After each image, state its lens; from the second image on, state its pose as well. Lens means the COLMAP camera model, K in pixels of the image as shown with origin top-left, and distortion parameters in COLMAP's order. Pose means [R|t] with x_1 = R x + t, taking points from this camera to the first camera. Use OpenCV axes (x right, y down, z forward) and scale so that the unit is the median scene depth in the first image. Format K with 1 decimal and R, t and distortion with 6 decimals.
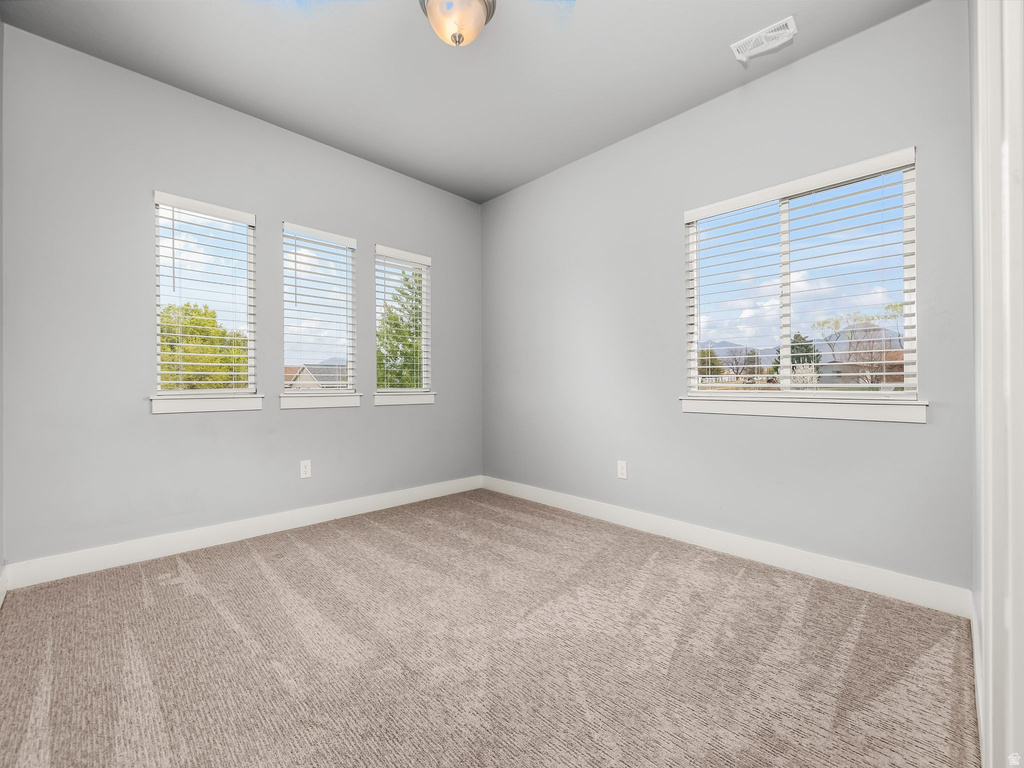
lens RADIAL K [[388.6, 0, 511.7], [0, 388.6, 380.6], [0, 0, 1]] dist [0.000540, -0.000227]
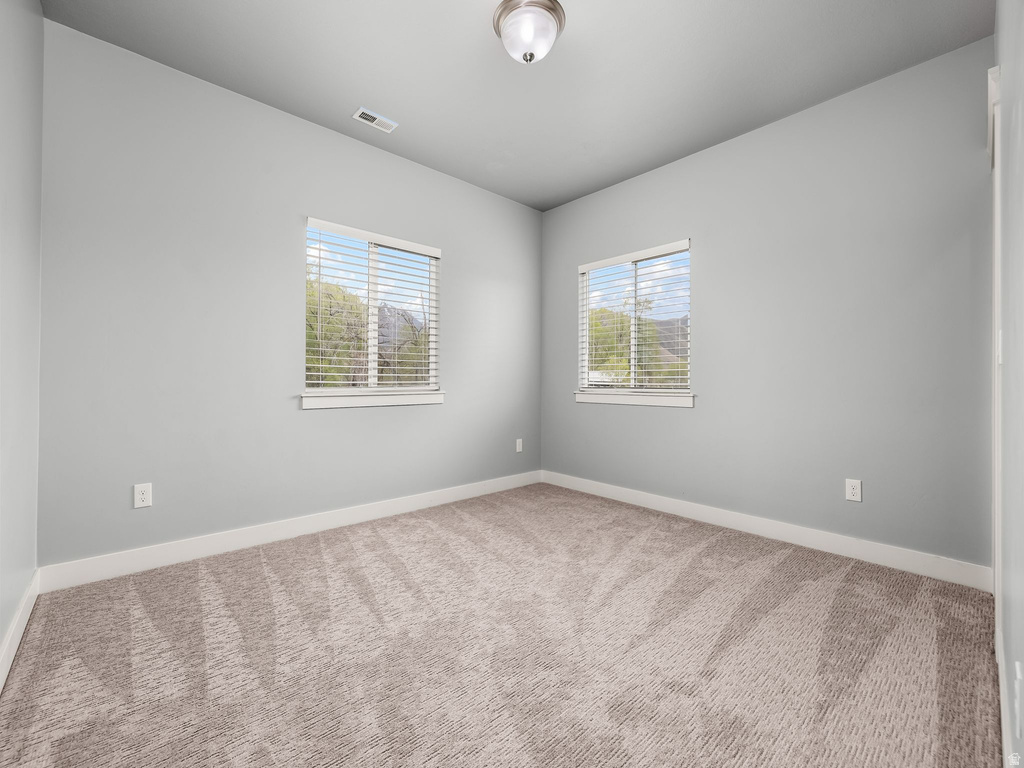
lens RADIAL K [[434.4, 0, 507.3], [0, 434.4, 385.2], [0, 0, 1]] dist [0.000812, -0.000307]
pose [[0.999751, -0.004665, 0.021838, -0.236434], [0.004346, 0.999883, 0.014644, -0.002412], [-0.021904, -0.014545, 0.999654, -0.205445]]
